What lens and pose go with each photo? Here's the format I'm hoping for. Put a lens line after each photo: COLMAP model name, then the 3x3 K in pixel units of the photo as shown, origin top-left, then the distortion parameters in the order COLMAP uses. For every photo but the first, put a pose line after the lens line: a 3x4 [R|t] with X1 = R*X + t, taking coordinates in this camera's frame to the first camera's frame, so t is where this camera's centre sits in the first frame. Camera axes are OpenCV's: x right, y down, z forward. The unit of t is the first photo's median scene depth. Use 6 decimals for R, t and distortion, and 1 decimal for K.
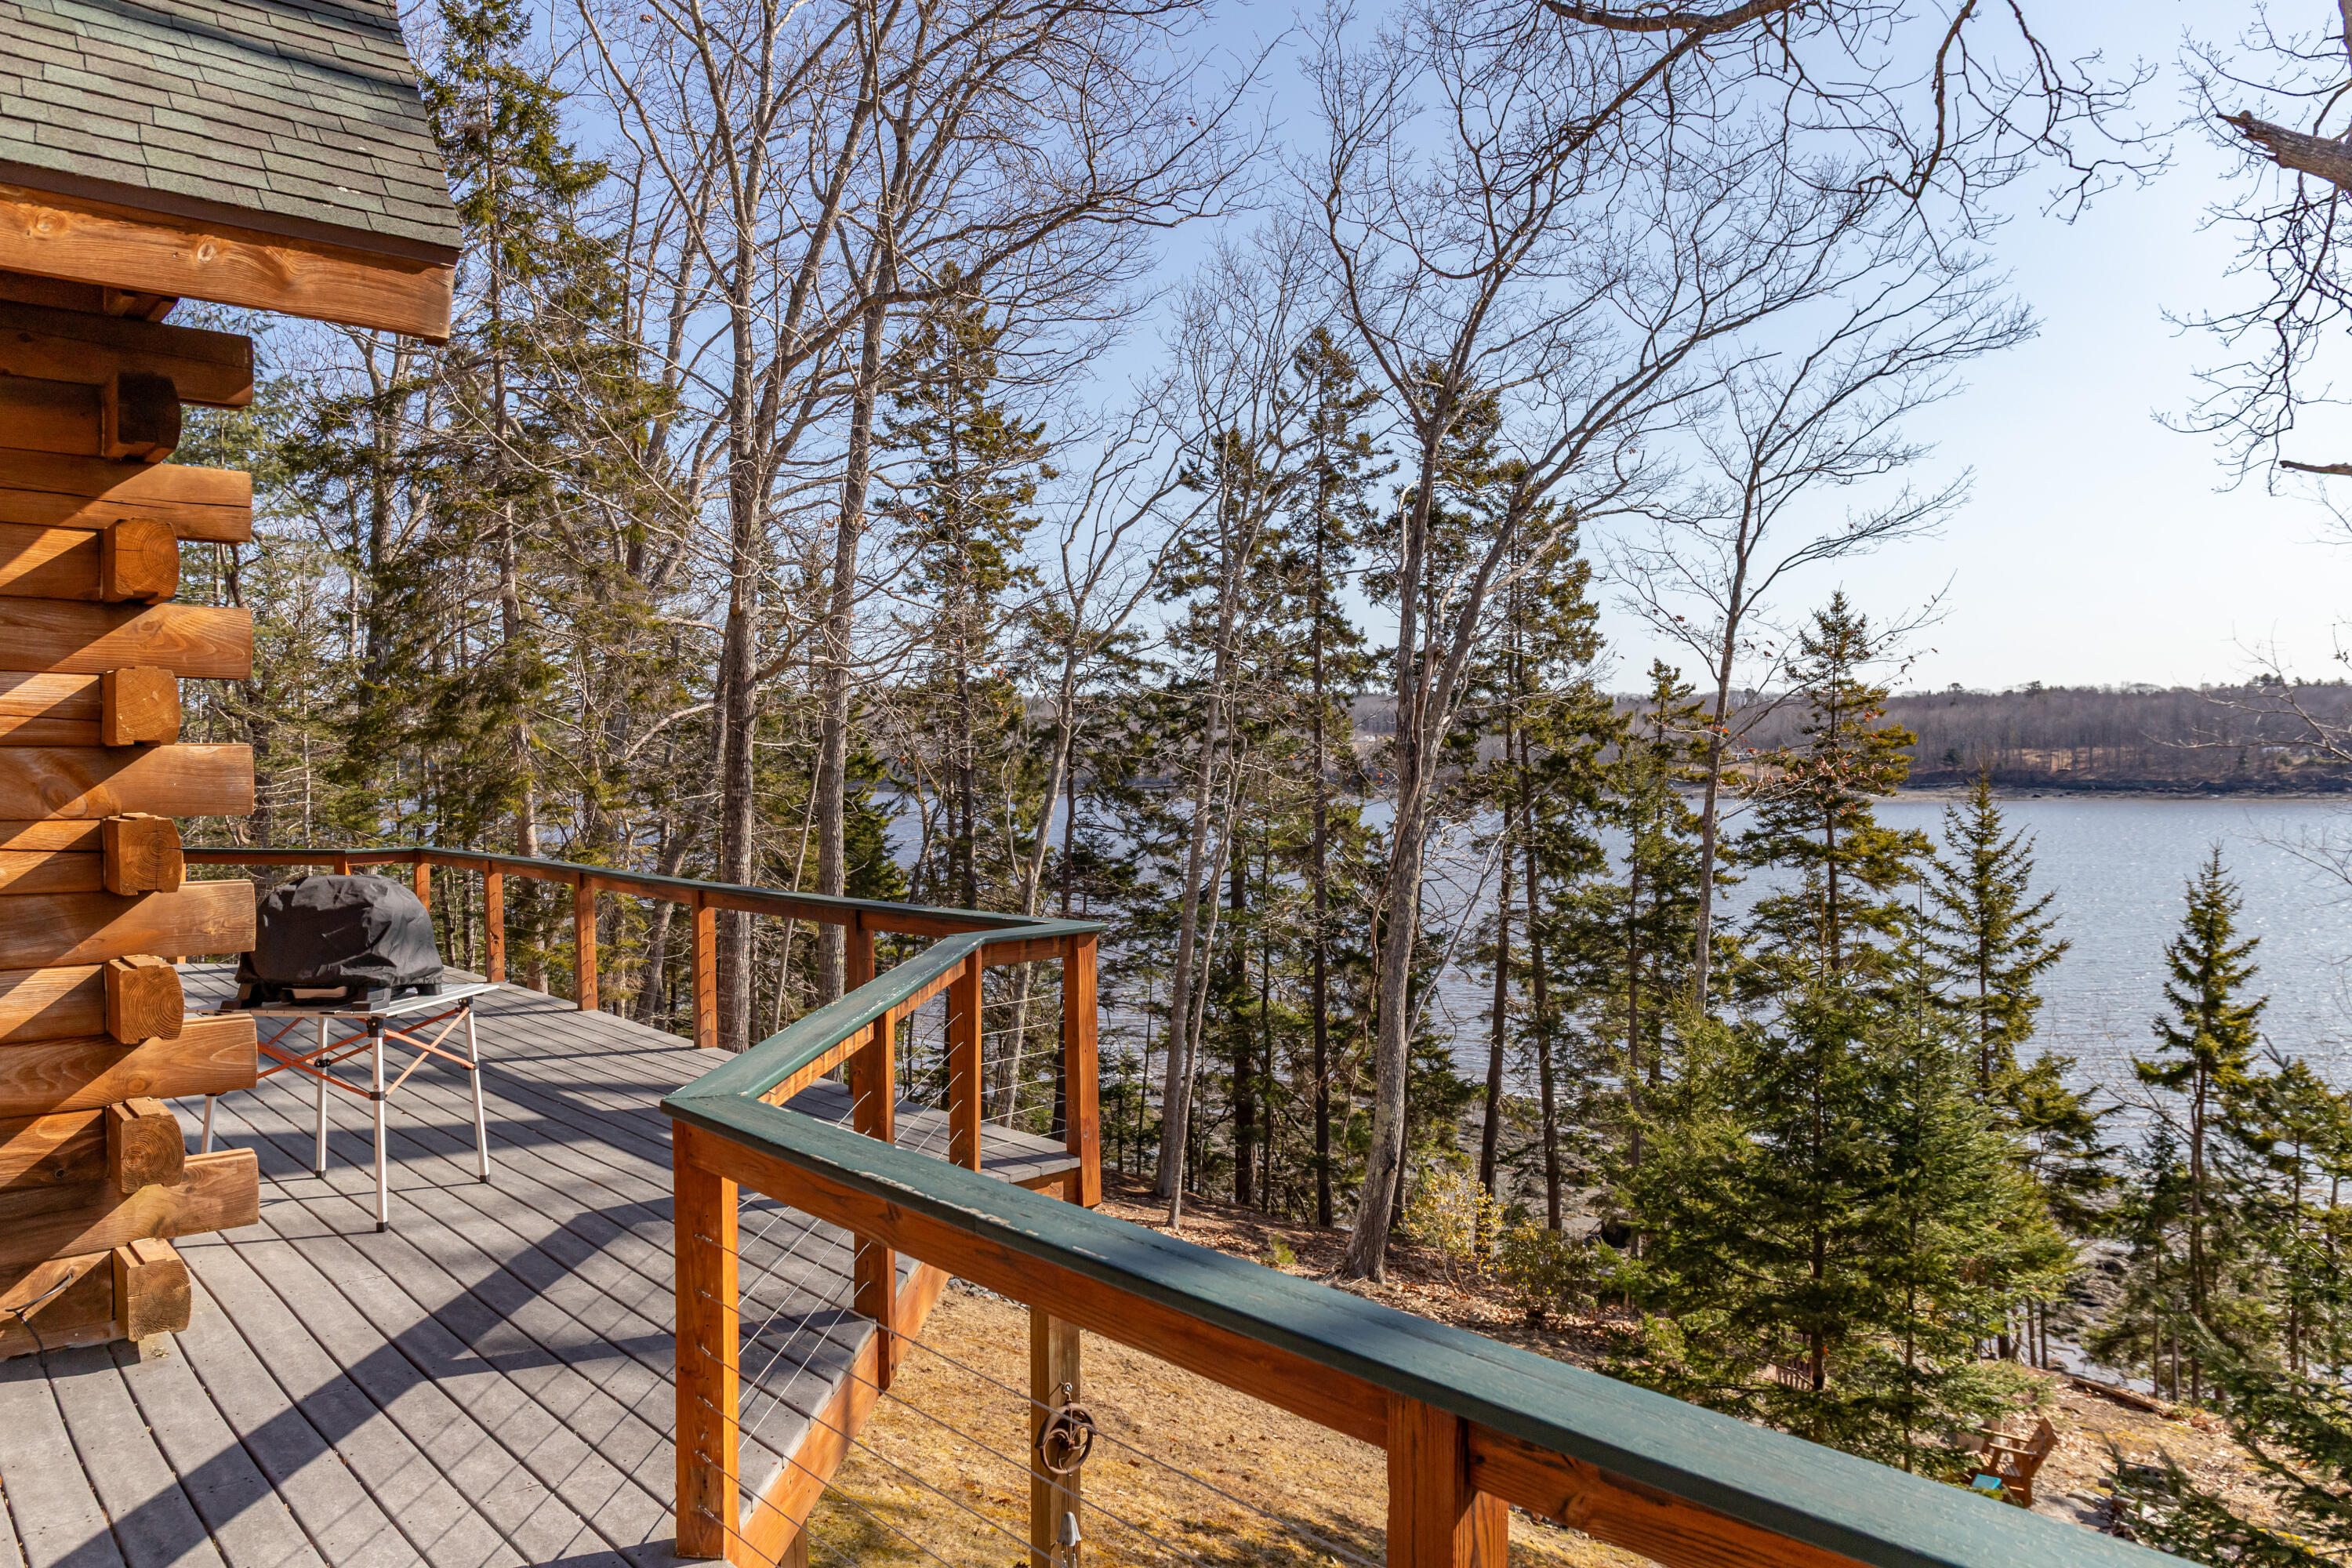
lens RADIAL K [[1609.4, 0, 1167.7], [0, 1609.4, 742.6], [0, 0, 1]] dist [0.007790, -0.001604]
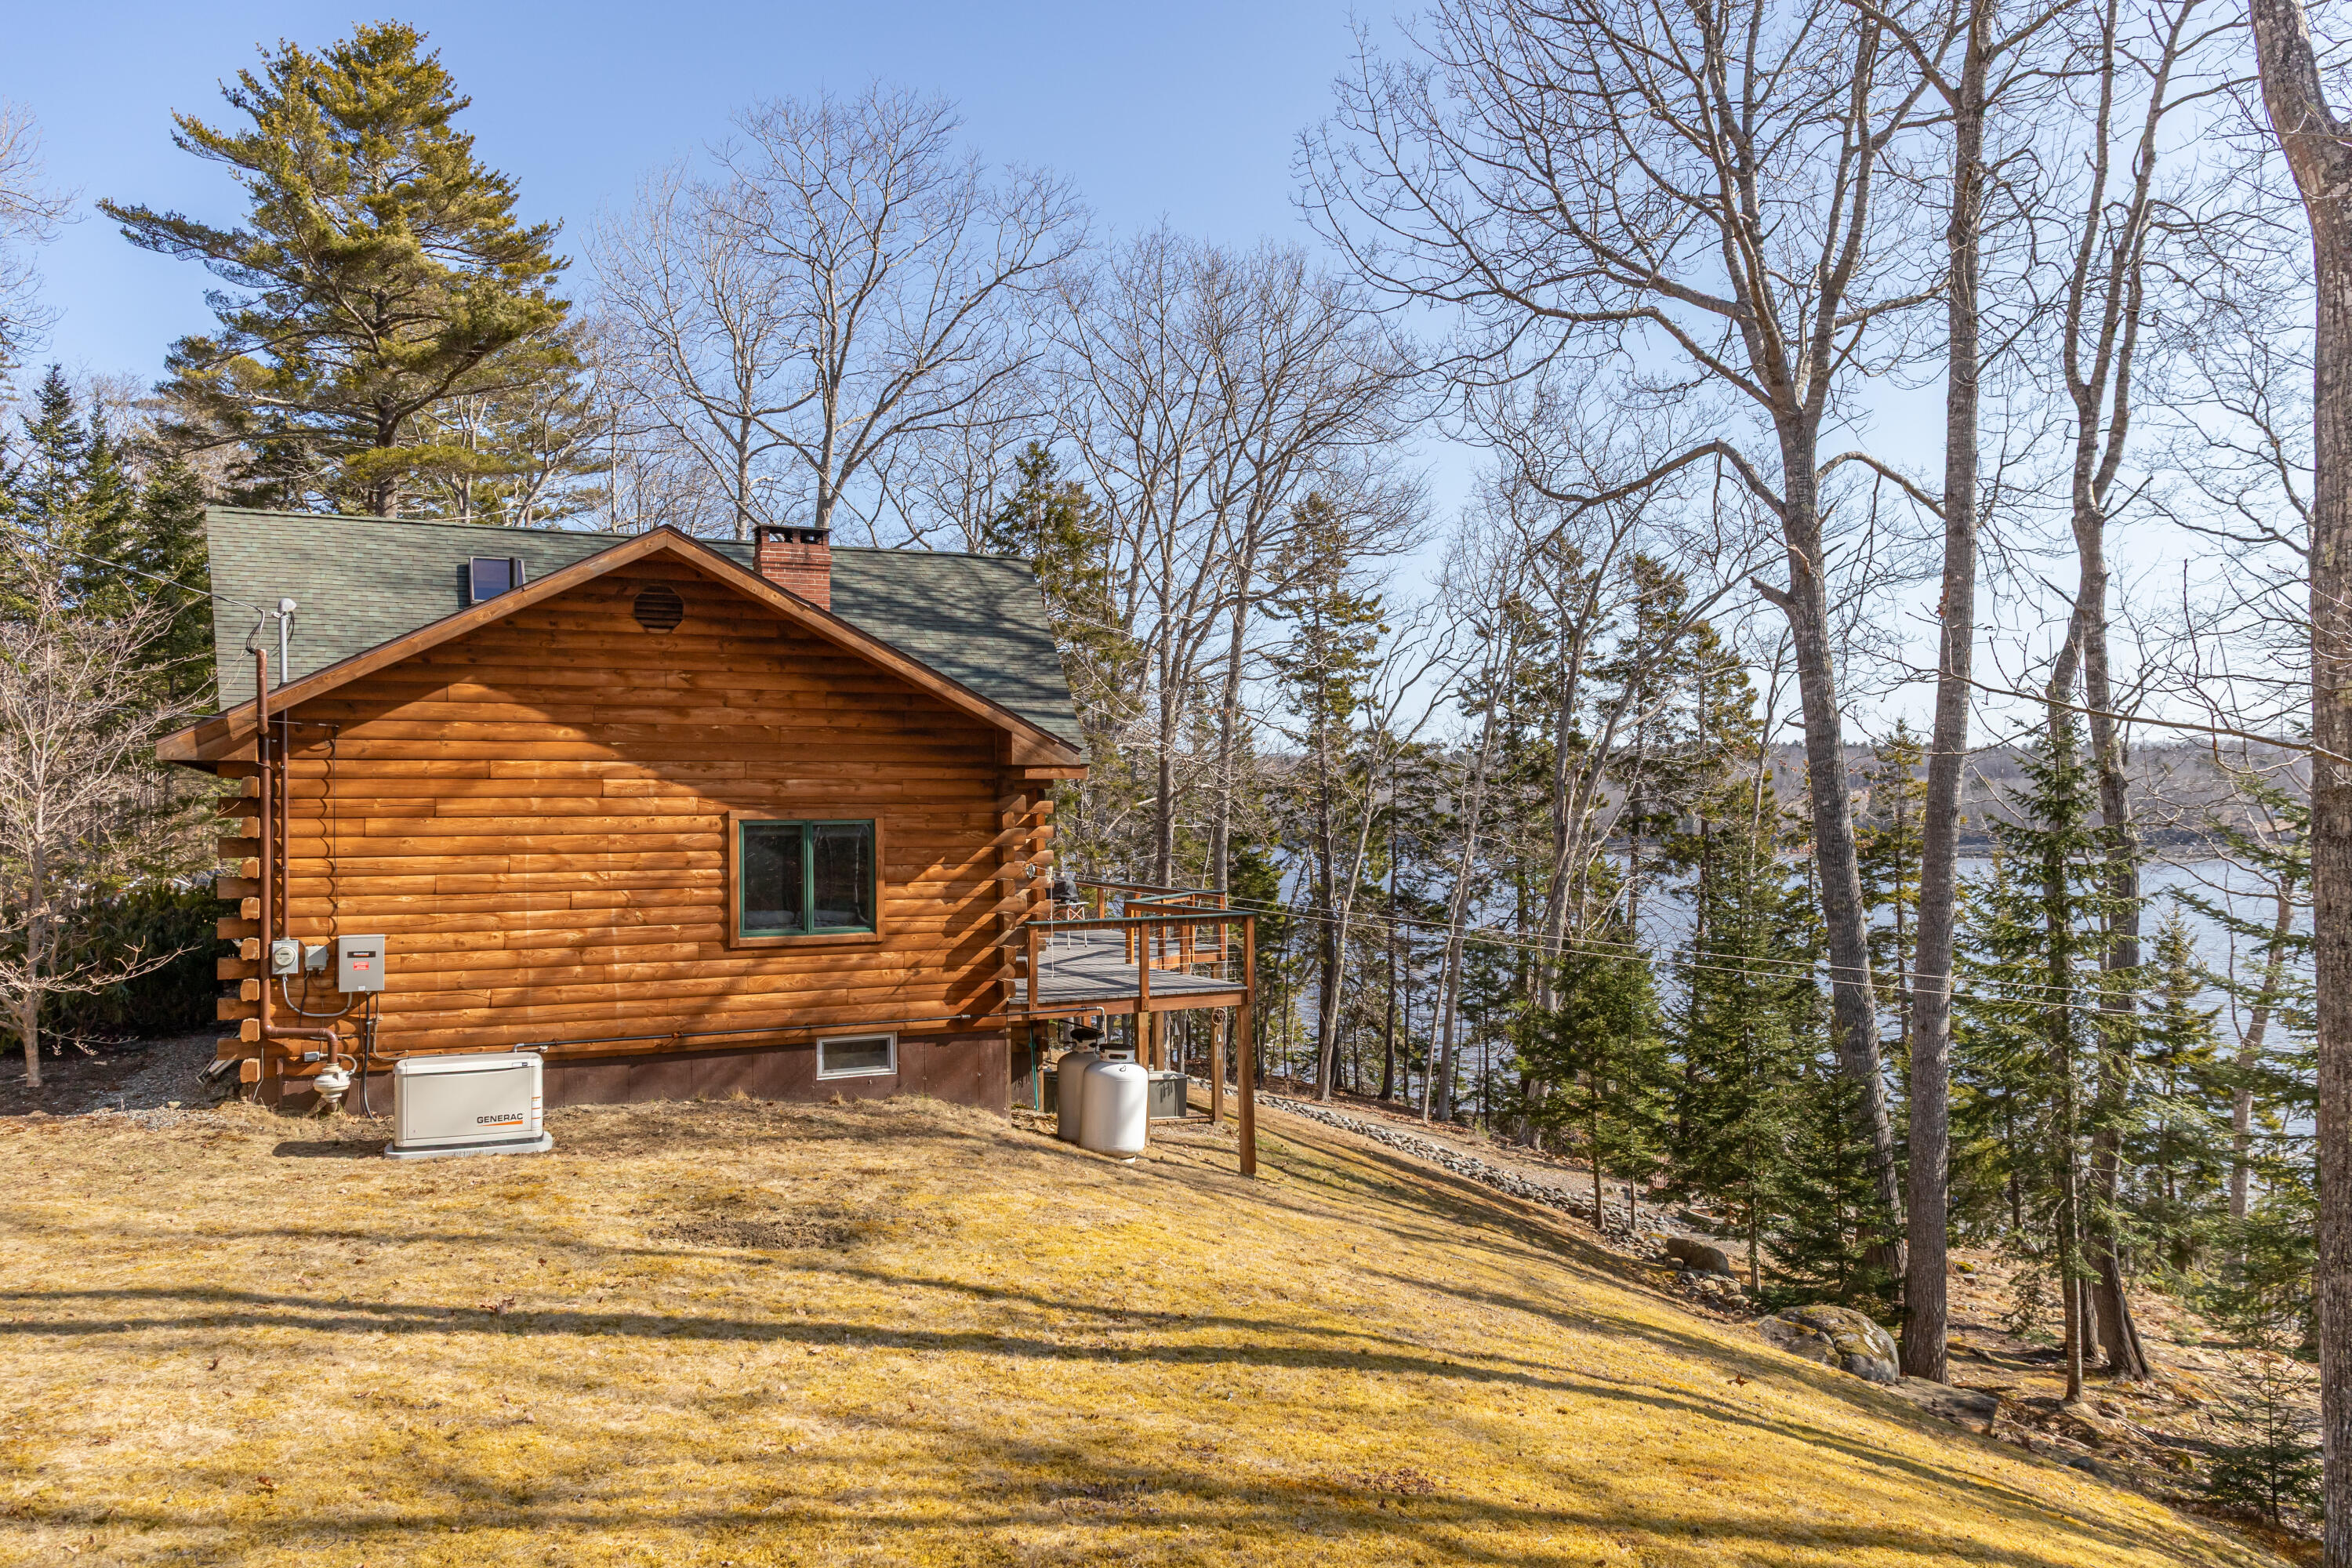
lens RADIAL K [[1609.4, 0, 1167.7], [0, 1609.4, 742.6], [0, 0, 1]] dist [0.007790, -0.001604]
pose [[0.956633, -0.014926, -0.290913, 0.165863], [0.008528, 0.999693, -0.023247, -0.034180], [0.291171, 0.019758, 0.956467, -0.463668]]
